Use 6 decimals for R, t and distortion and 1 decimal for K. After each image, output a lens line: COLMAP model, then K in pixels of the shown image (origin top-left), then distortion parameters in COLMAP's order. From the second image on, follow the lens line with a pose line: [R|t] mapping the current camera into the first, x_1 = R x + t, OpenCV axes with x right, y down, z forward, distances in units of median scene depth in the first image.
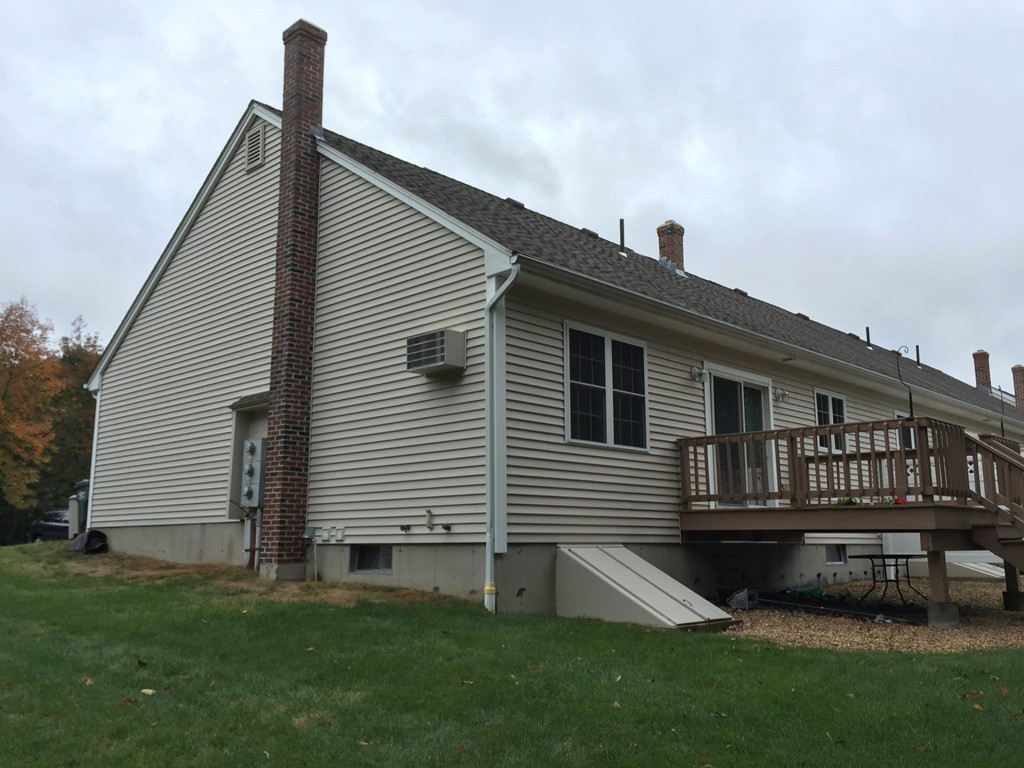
lens RADIAL K [[881.8, 0, 512.3], [0, 881.8, 379.5], [0, 0, 1]] dist [0.060830, -0.008255]
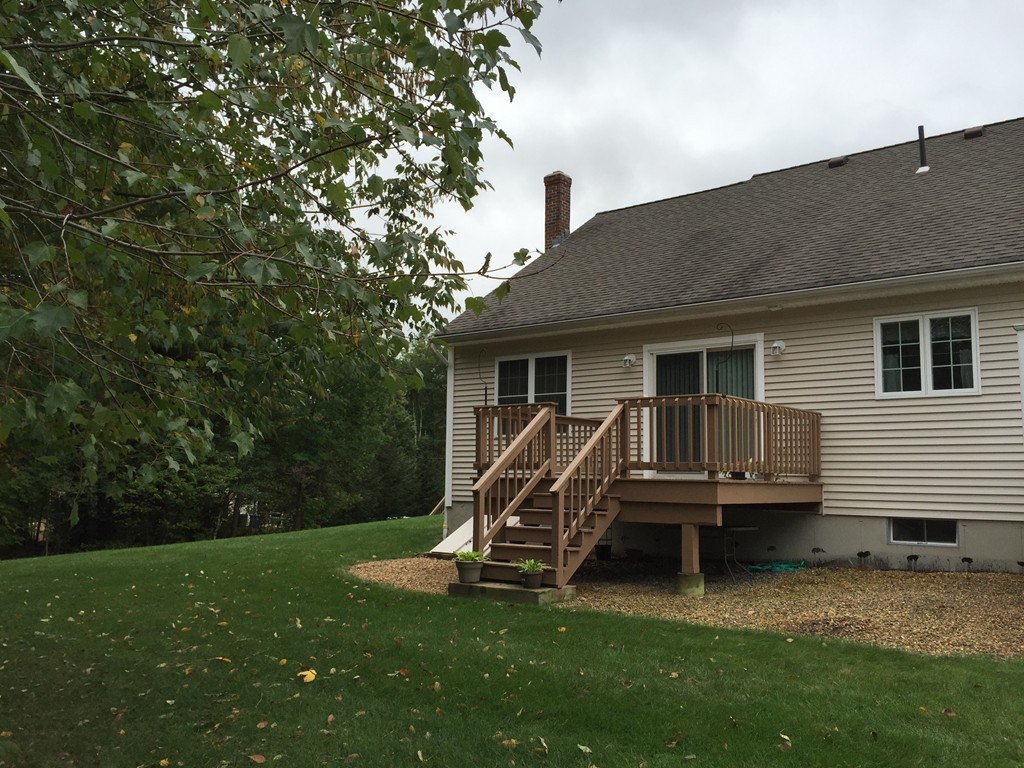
lens RADIAL K [[889.0, 0, 512.0], [0, 889.0, 384.0], [0, 0, 1]] dist [0.083575, 0.002918]
pose [[0.087153, -0.121806, -0.988720, 1.340718], [0.154038, 0.982208, -0.107426, 0.125630], [0.984214, -0.142938, 0.104365, 0.734835]]
